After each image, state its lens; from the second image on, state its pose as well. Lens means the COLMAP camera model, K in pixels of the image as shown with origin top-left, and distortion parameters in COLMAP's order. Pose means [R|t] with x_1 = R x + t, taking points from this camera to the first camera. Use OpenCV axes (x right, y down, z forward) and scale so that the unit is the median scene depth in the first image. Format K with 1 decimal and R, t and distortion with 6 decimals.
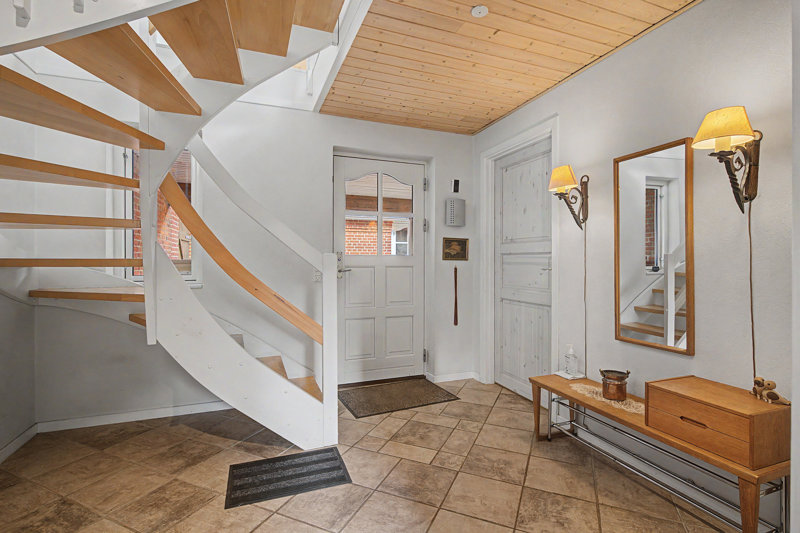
lens RADIAL K [[378.4, 0, 399.5], [0, 378.4, 263.9], [0, 0, 1]] dist [-0.001326, -0.000281]
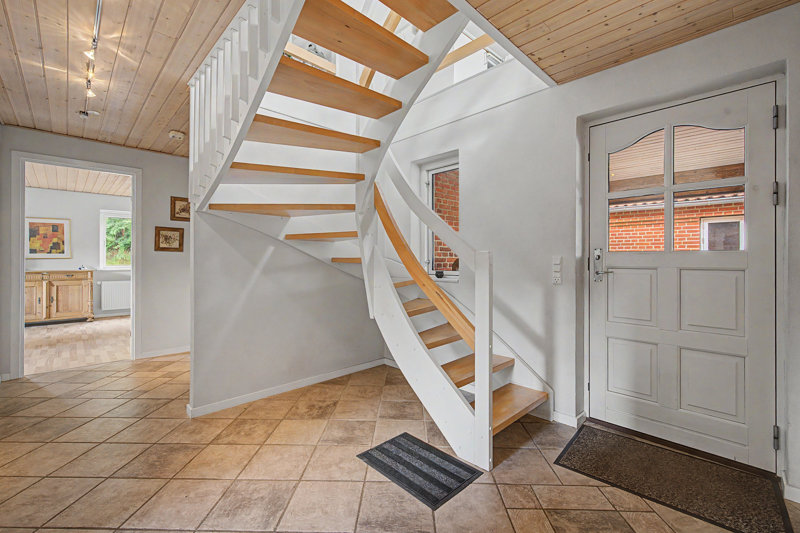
lens RADIAL K [[343.4, 0, 399.3], [0, 343.4, 260.2], [0, 0, 1]] dist [-0.001423, 0.000088]
pose [[0.387514, 0.002560, -0.921860, 0.522672], [-0.008555, 0.999963, -0.000819, -0.004708], [0.921824, 0.008204, 0.387521, 0.550411]]
